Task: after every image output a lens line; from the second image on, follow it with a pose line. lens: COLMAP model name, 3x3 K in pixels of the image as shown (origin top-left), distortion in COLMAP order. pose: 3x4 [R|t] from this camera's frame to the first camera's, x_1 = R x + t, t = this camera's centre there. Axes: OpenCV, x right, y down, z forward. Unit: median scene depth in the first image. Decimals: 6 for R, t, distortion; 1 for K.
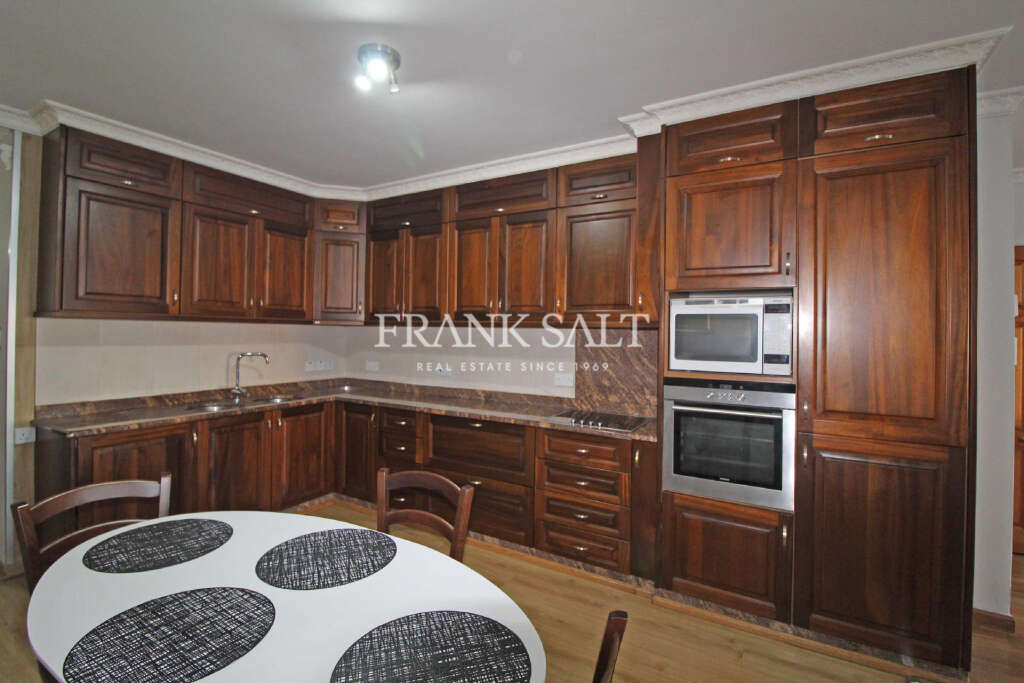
lens RADIAL K [[474.6, 0, 514.0], [0, 474.6, 330.9], [0, 0, 1]] dist [-0.003456, -0.000550]
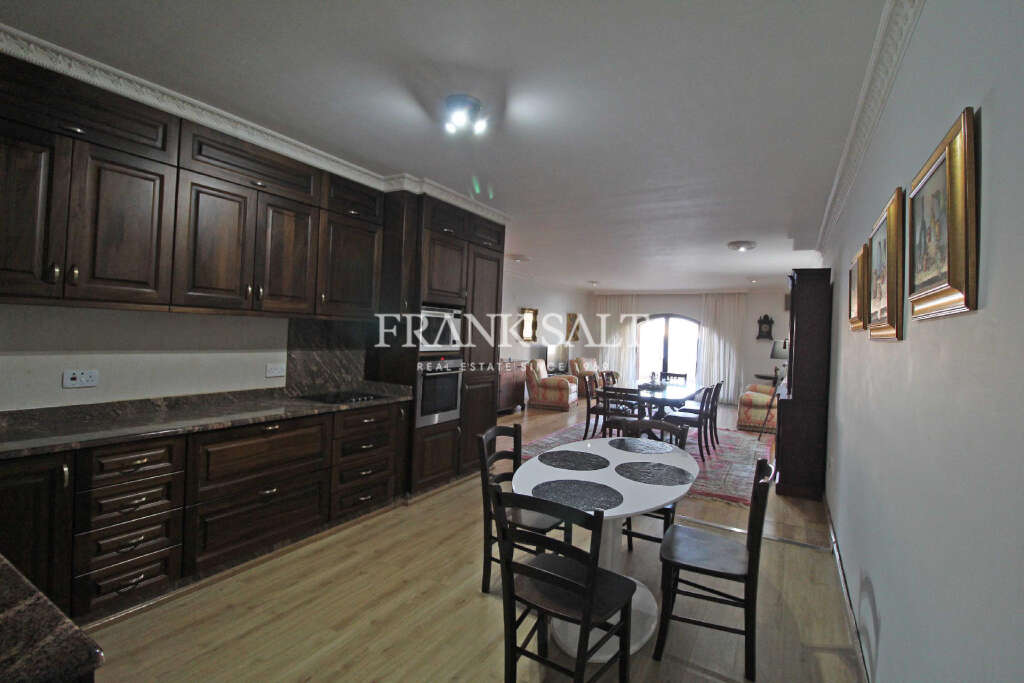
lens RADIAL K [[474.6, 0, 514.0], [0, 474.6, 330.9], [0, 0, 1]] dist [-0.003456, -0.000550]
pose [[0.000423, -0.014677, 0.999892, -1.004553], [-0.047526, 0.998762, 0.014680, -0.019783], [-0.998870, -0.047527, -0.000275, 0.567723]]
